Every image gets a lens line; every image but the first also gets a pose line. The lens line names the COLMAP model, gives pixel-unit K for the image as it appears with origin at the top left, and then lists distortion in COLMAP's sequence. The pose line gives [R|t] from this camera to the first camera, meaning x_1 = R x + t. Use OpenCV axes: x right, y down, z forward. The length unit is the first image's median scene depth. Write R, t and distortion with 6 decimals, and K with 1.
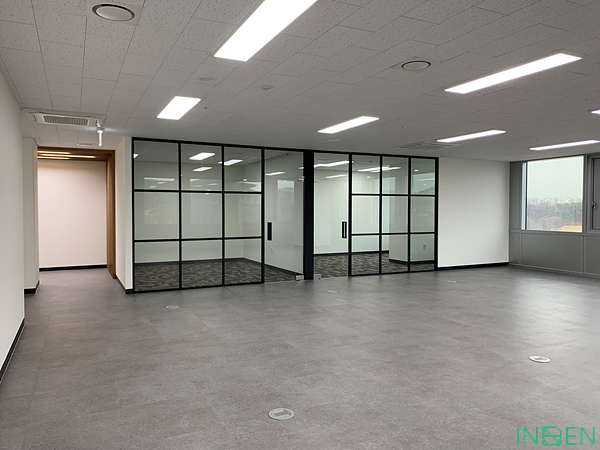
lens RADIAL K [[454.6, 0, 300.0], [0, 454.6, 225.0], [0, 0, 1]] dist [0.116376, -0.252113]
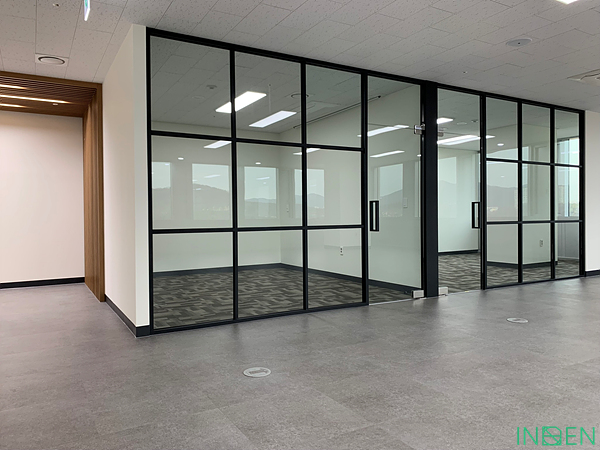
lens RADIAL K [[454.6, 0, 300.0], [0, 454.6, 225.0], [0, 0, 1]] dist [0.116376, -0.252113]
pose [[0.997201, -0.011119, 0.073940, -0.197616], [0.012062, 0.999851, -0.012318, 0.030337], [-0.073792, 0.013175, 0.997187, 0.402825]]
